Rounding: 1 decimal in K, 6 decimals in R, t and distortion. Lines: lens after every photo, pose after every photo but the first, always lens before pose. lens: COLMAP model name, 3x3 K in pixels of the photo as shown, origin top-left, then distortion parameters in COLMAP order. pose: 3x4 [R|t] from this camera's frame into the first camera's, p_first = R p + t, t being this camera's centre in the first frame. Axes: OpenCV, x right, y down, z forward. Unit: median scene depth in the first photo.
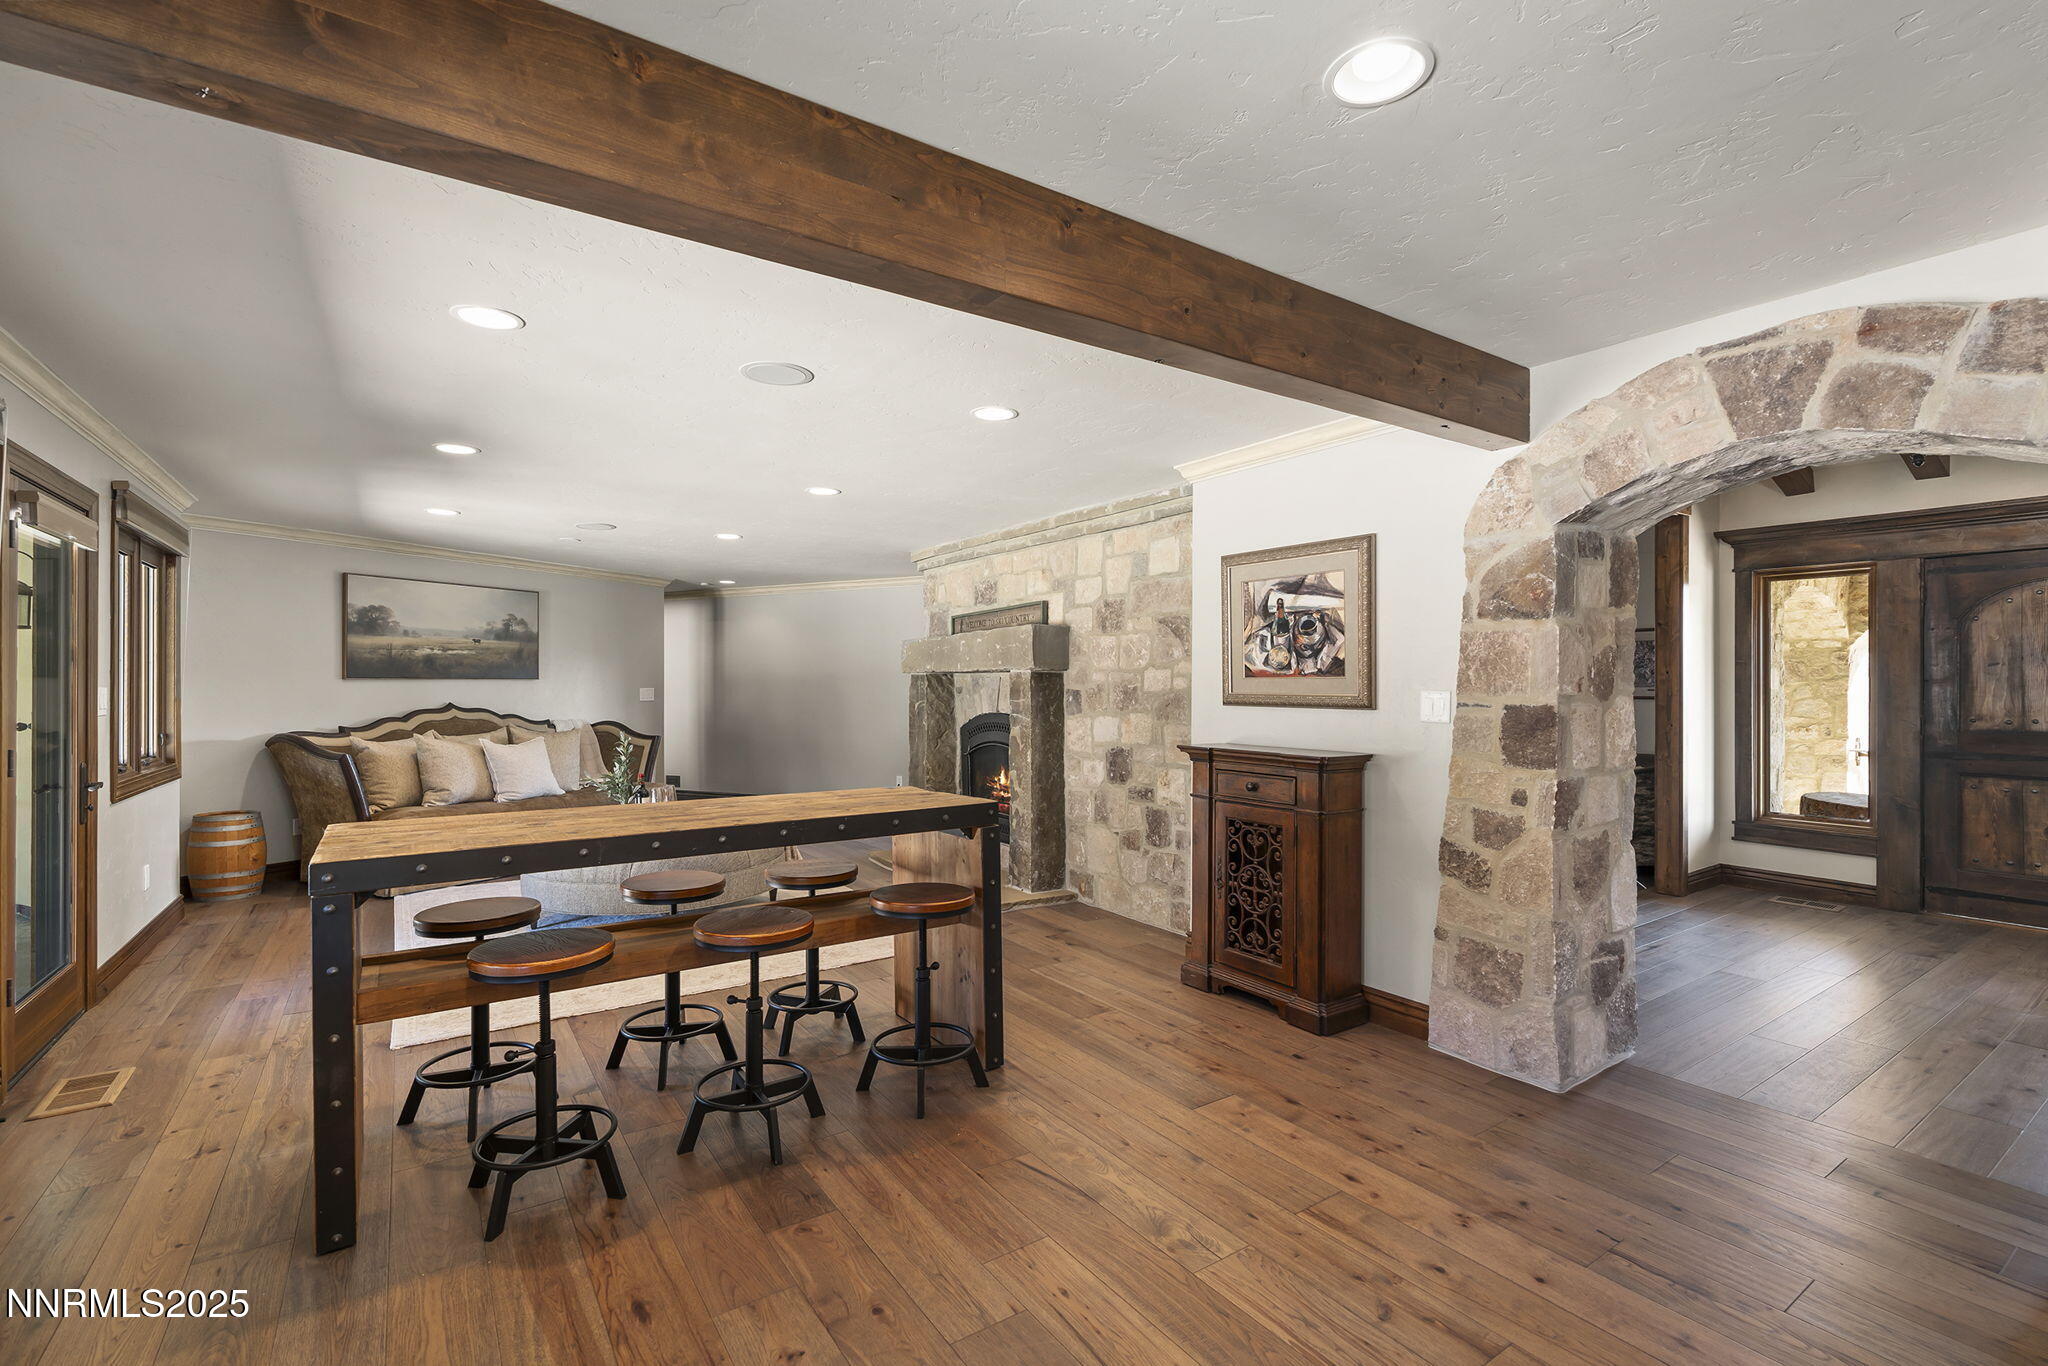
lens RADIAL K [[899.7, 0, 1021.2], [0, 899.7, 687.6], [0, 0, 1]] dist [0.003367, 0.000548]
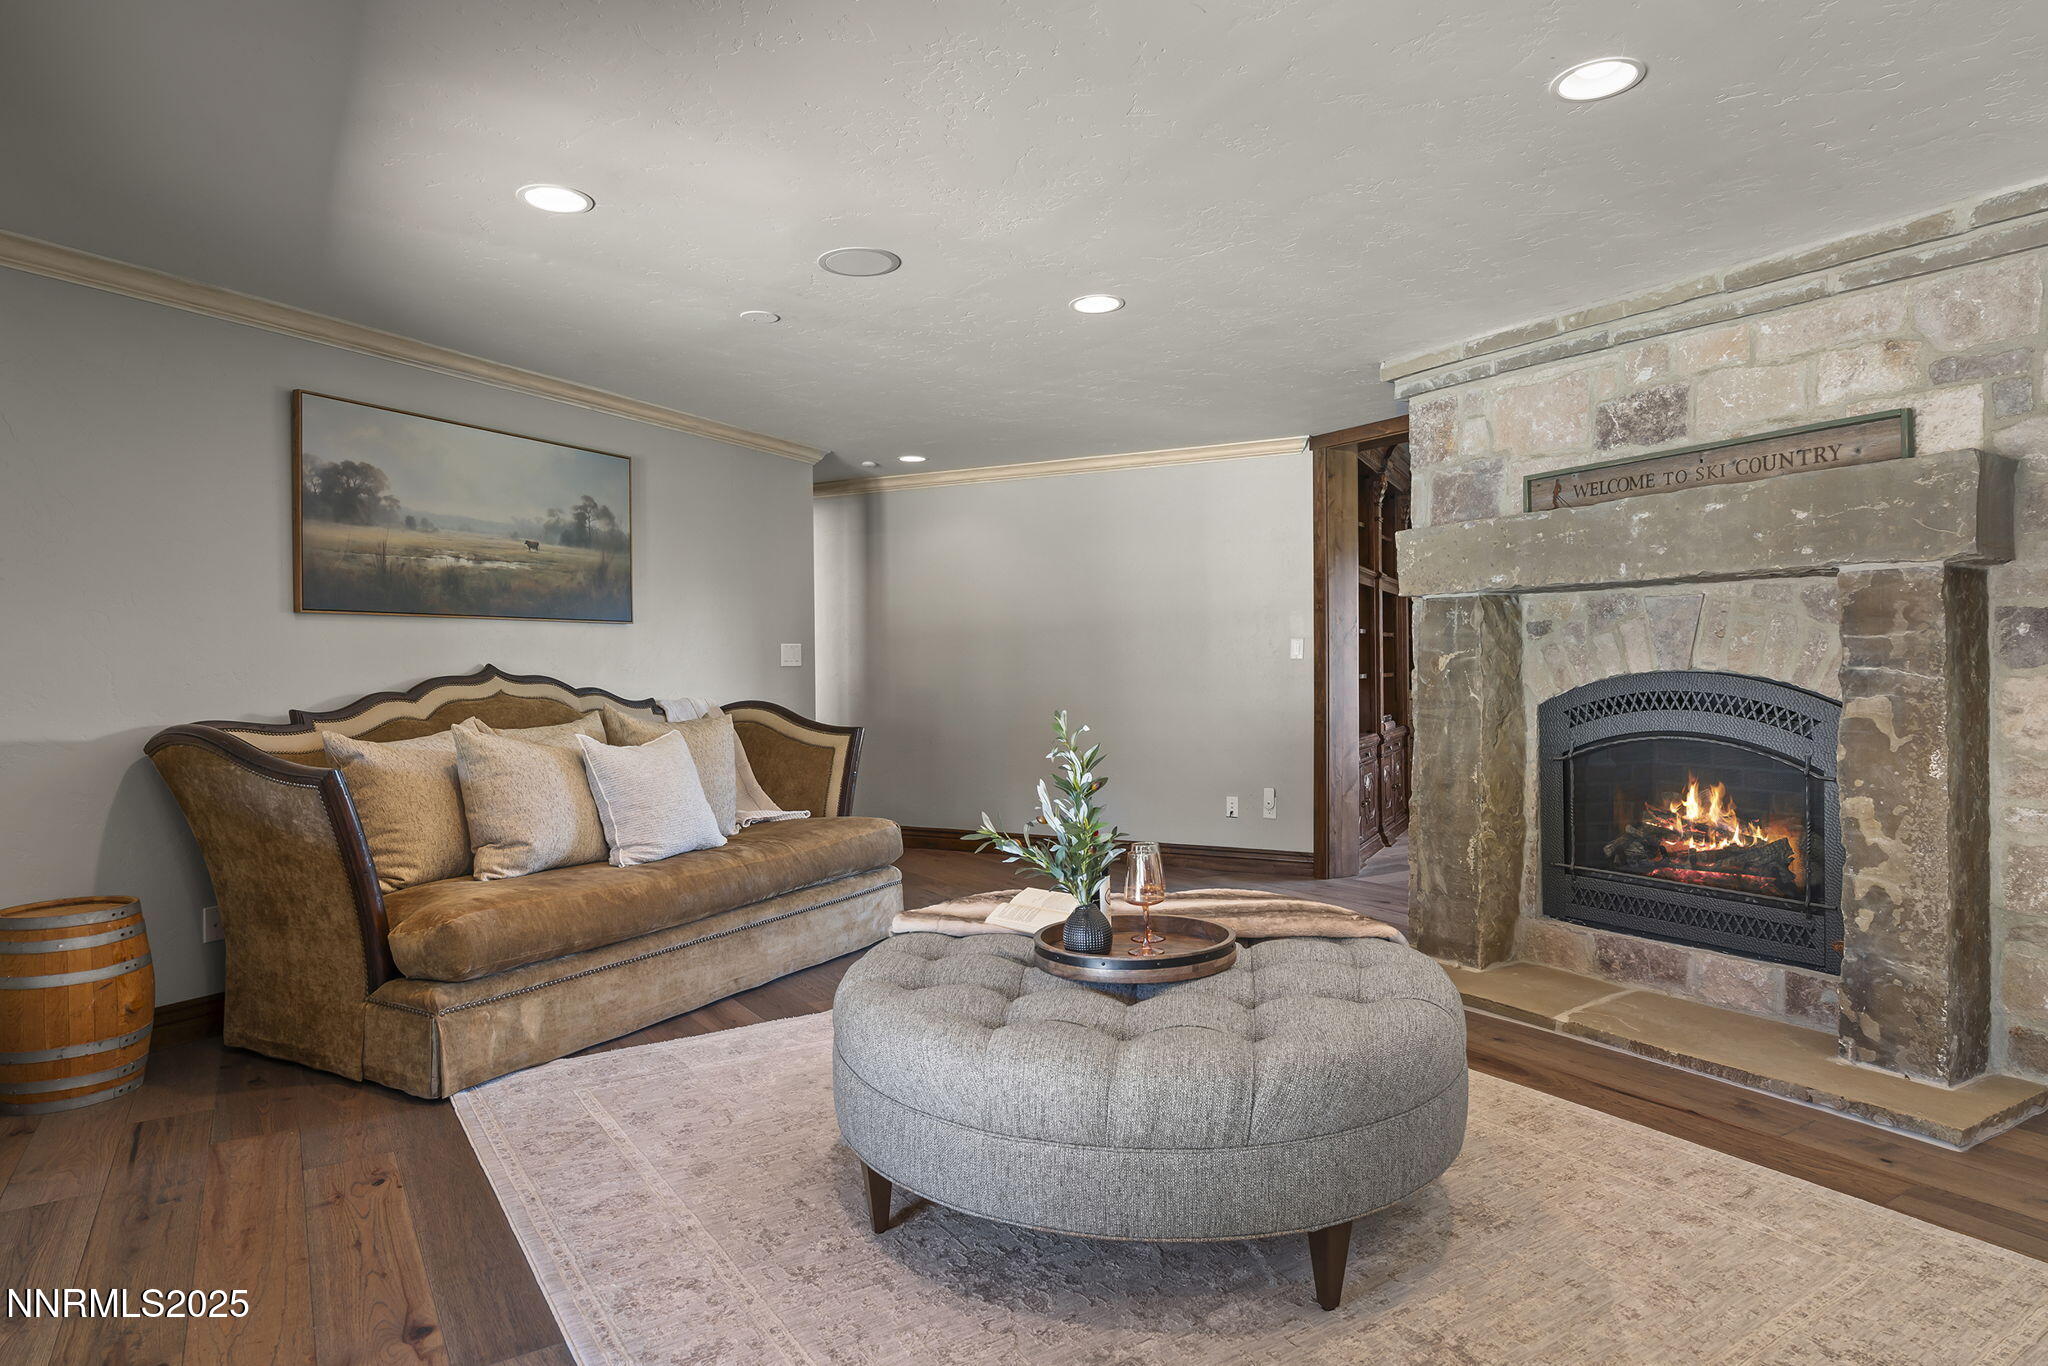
lens RADIAL K [[1148.2, 0, 1027.2], [0, 1148.2, 677.6], [0, 0, 1]] dist [0.001477, 0.000655]
pose [[0.999915, -0.008097, -0.010244, -0.354132], [0.008176, 0.999937, 0.007678, 0.023653], [0.010181, -0.007761, 0.999918, 0.388903]]
